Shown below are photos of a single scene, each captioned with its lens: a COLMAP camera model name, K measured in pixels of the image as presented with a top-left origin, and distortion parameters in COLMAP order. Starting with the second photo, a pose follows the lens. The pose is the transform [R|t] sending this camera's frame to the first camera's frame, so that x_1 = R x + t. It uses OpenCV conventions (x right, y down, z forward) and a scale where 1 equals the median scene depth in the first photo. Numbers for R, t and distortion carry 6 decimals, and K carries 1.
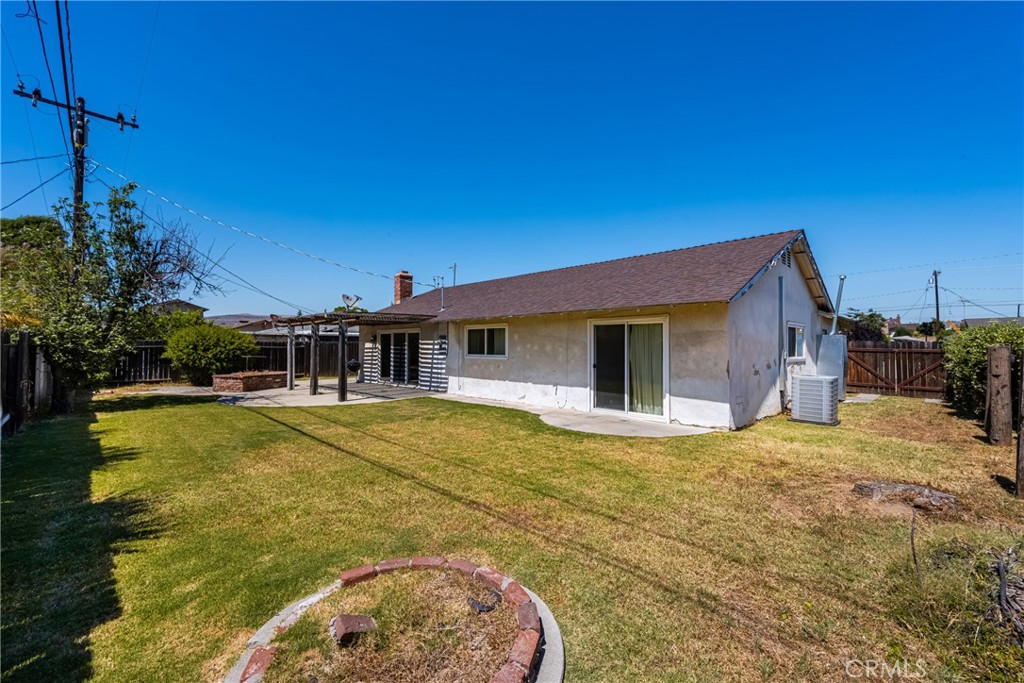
lens RADIAL K [[411.9, 0, 519.7], [0, 411.9, 342.1], [0, 0, 1]] dist [0.002132, 0.000028]
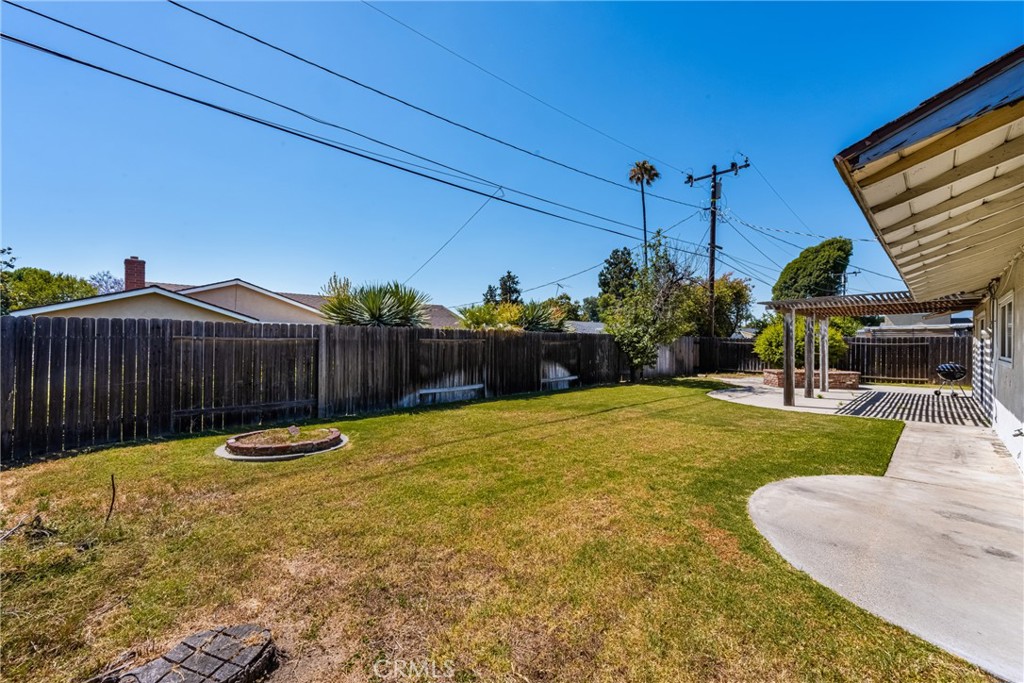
lens RADIAL K [[411.9, 0, 514.0], [0, 411.9, 340.1], [0, 0, 1]] dist [0.002132, 0.000028]
pose [[-0.020424, -0.010422, -0.999737, 0.373654], [0.010798, 0.999885, -0.010645, 0.007907], [0.999733, -0.011013, -0.020309, 0.375855]]
